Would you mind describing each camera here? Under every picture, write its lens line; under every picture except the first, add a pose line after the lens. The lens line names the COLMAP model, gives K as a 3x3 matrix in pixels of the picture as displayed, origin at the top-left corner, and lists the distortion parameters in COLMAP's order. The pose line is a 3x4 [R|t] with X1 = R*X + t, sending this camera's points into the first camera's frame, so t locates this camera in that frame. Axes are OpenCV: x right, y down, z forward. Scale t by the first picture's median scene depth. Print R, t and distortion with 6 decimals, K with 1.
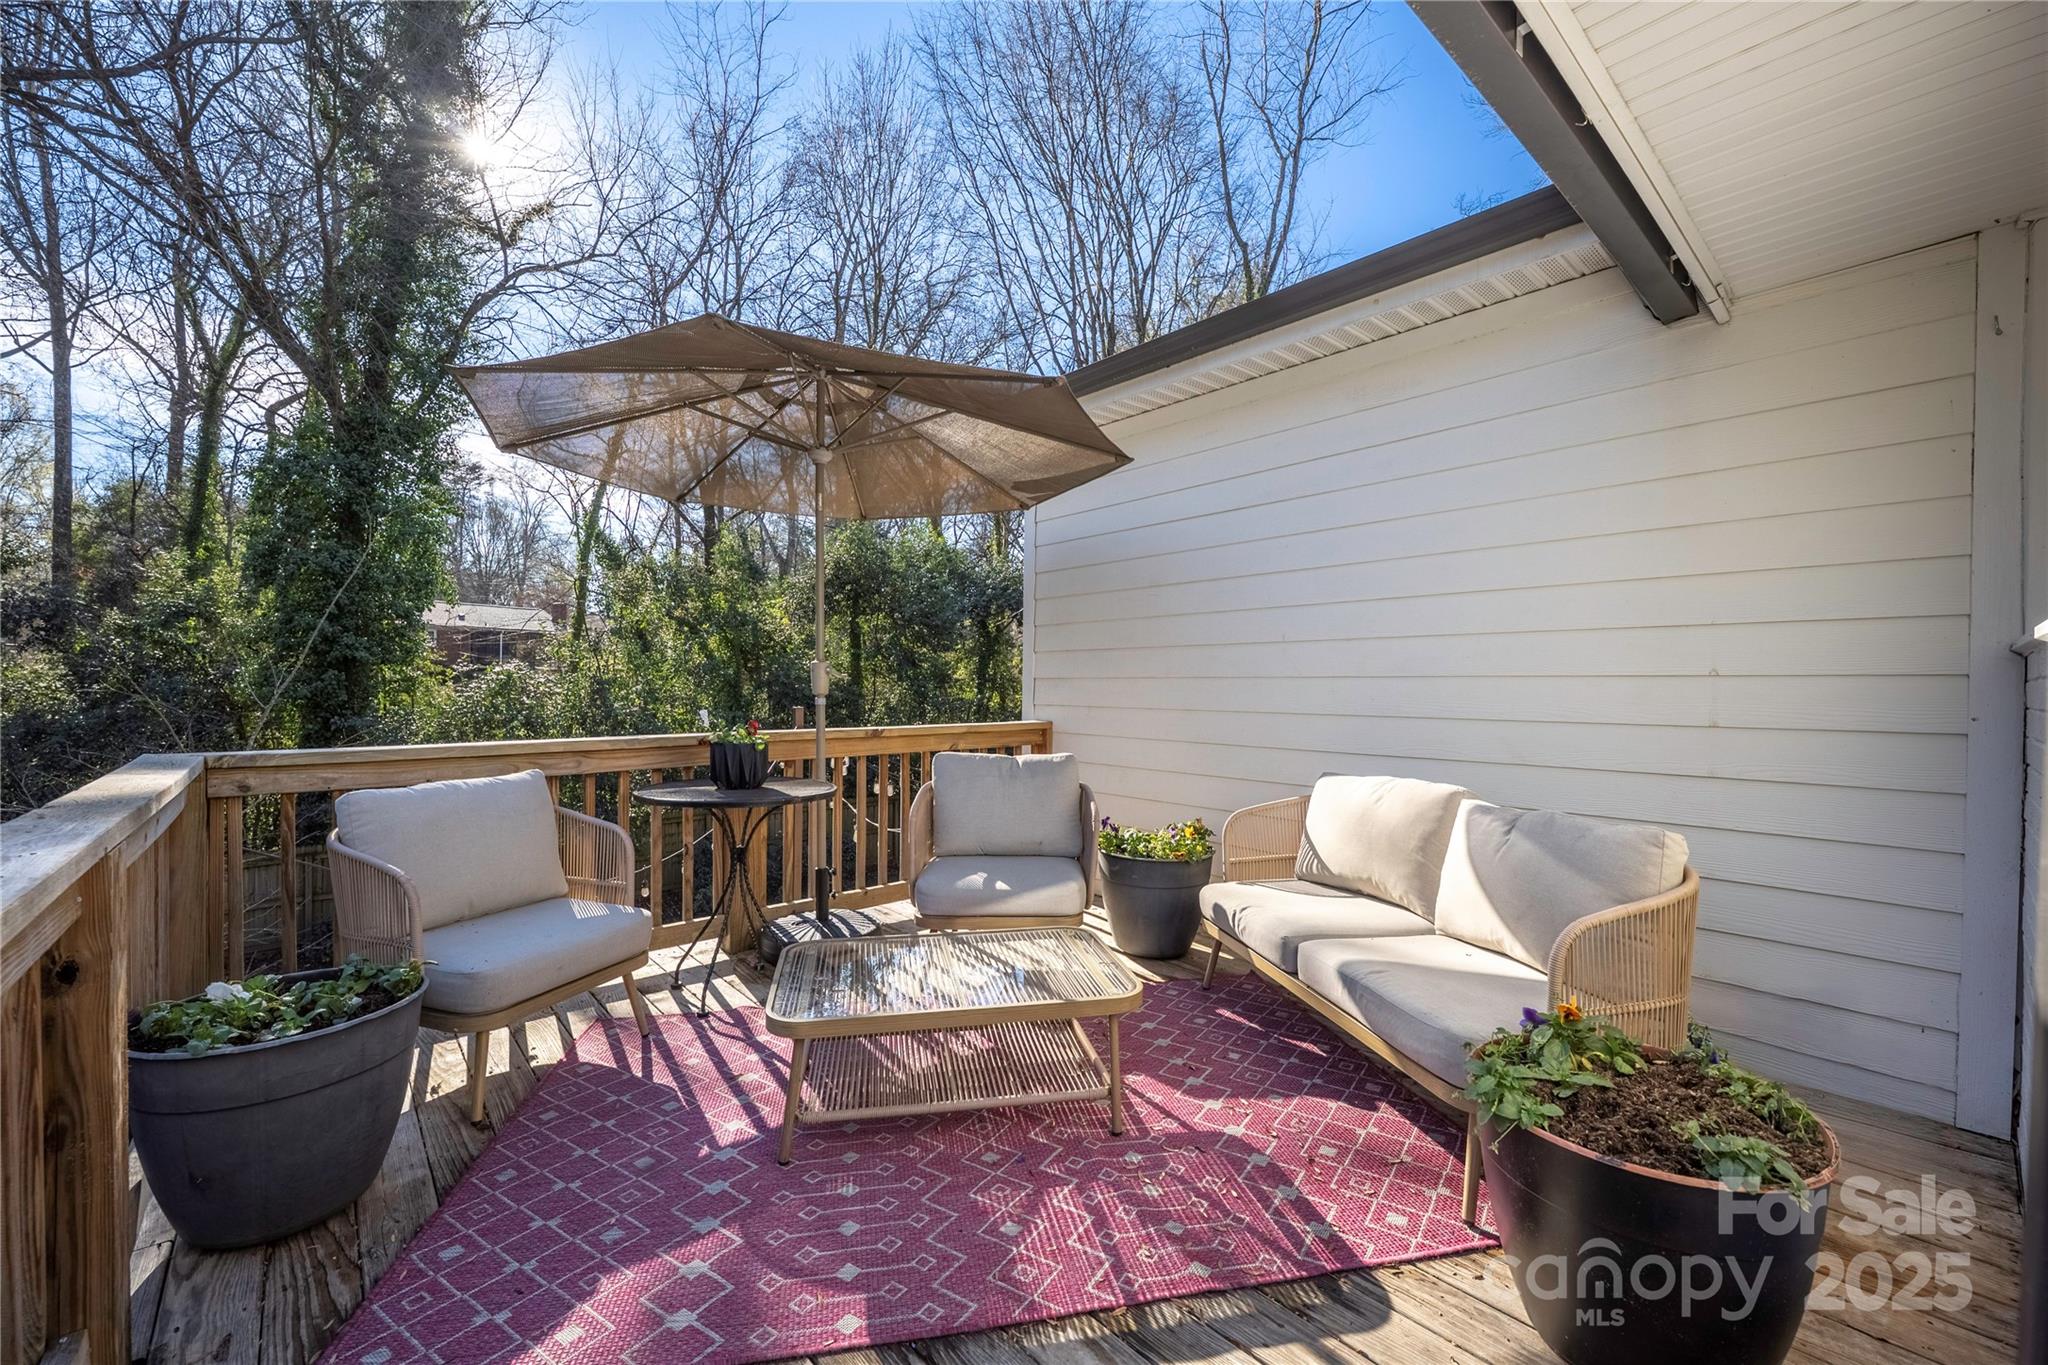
lens RADIAL K [[821.9, 0, 1025.4], [0, 821.9, 682.7], [0, 0, 1]] dist [-0.001080, -0.000623]
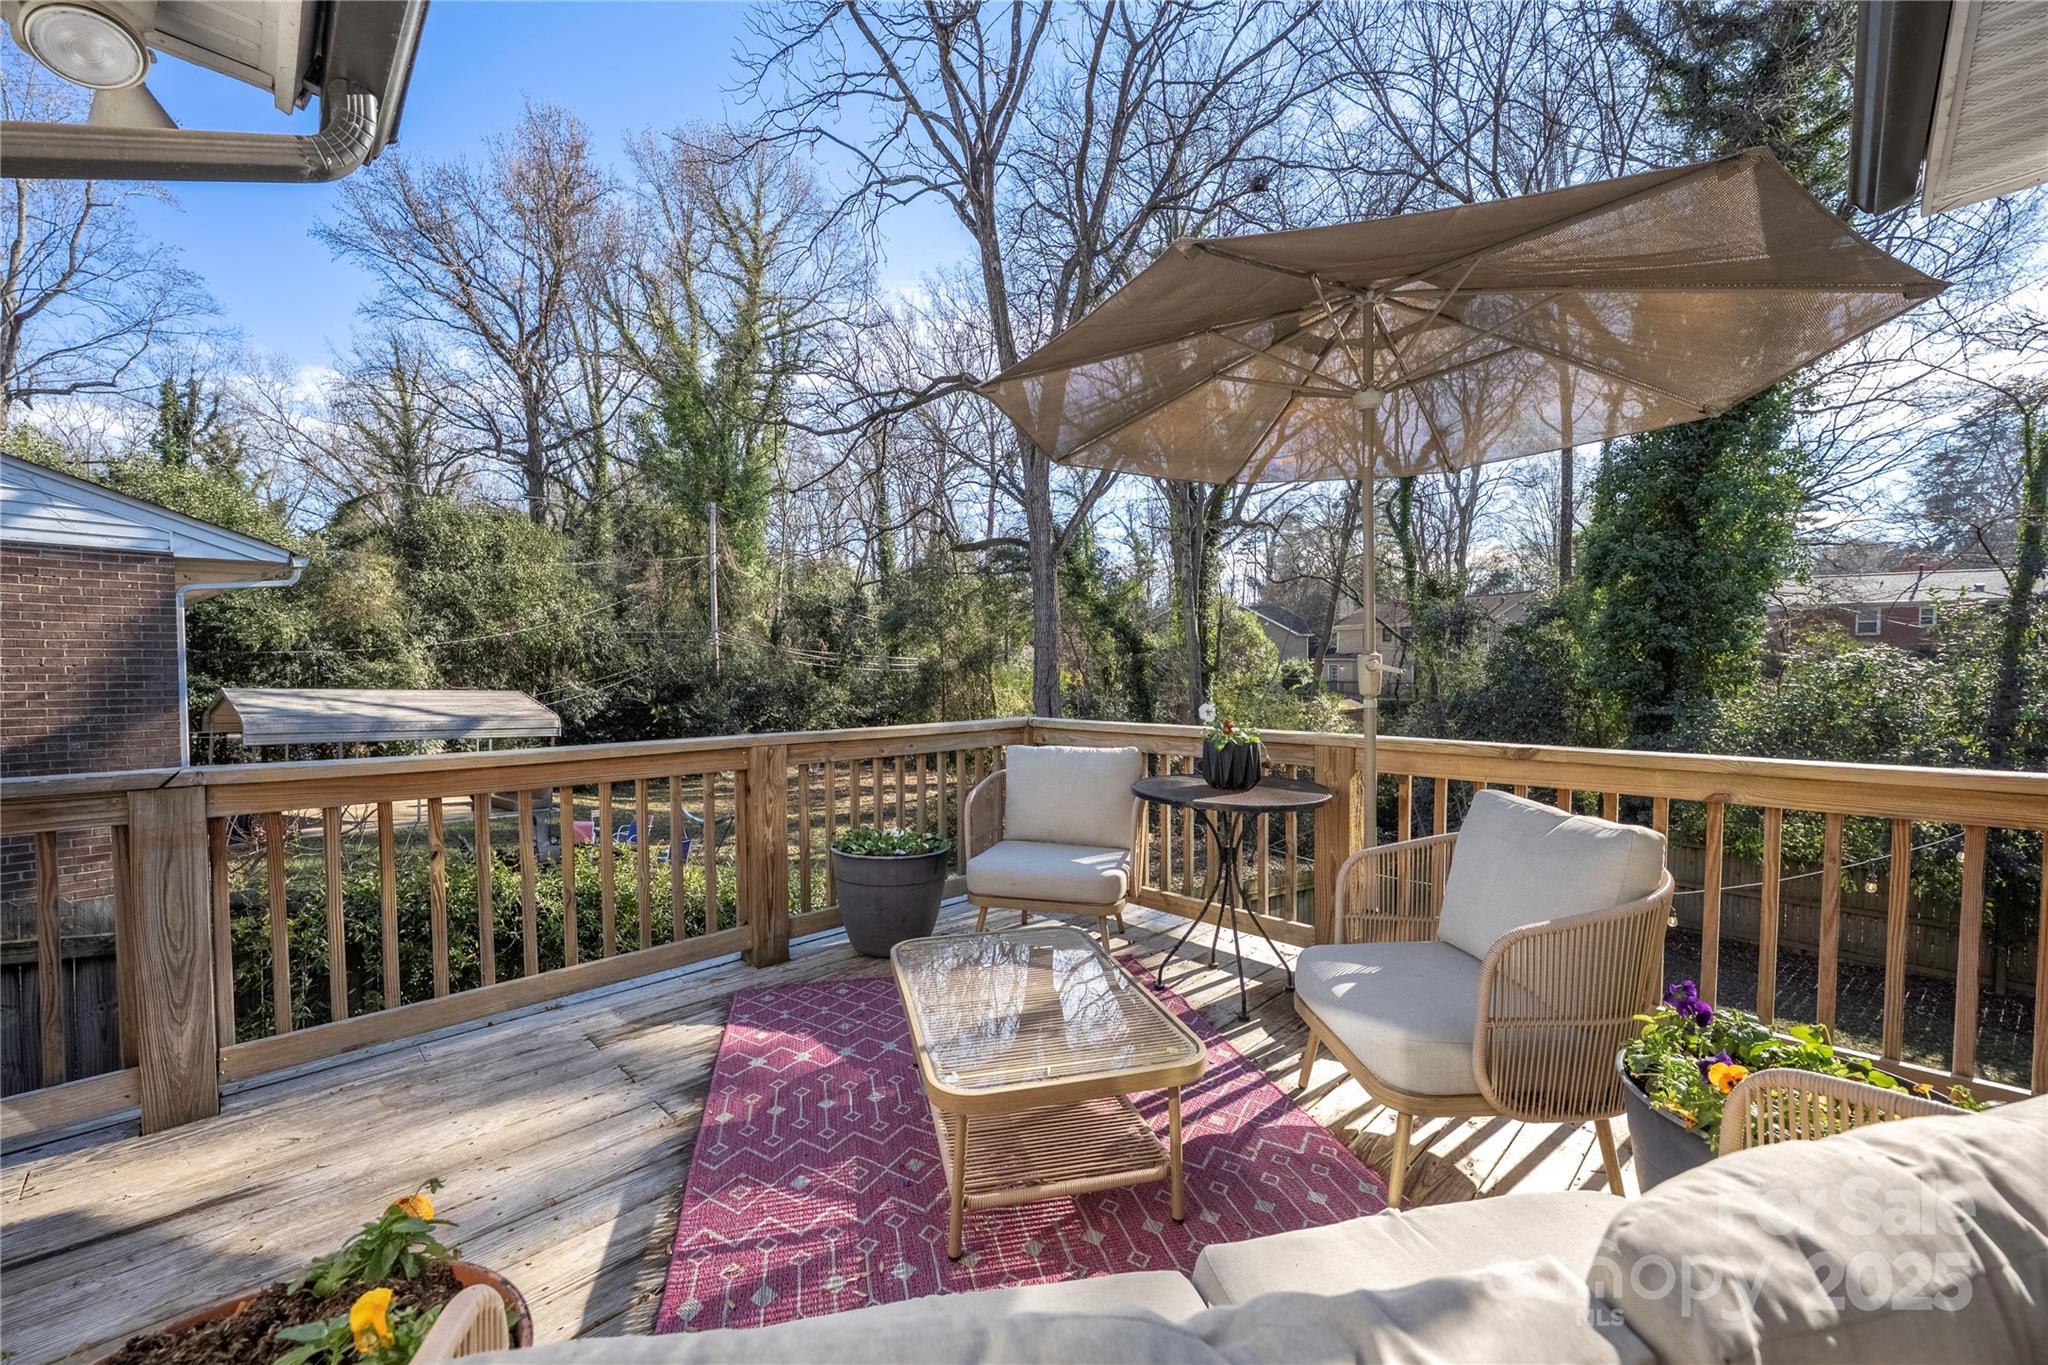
lens RADIAL K [[821.9, 0, 1028.3], [0, 821.9, 700.4], [0, 0, 1]] dist [-0.001080, -0.000623]
pose [[0.051295, 0.033305, -0.998128, 0.761390], [0.002174, 0.999438, 0.033461, -0.011421], [0.998681, -0.003887, 0.051194, 0.886633]]
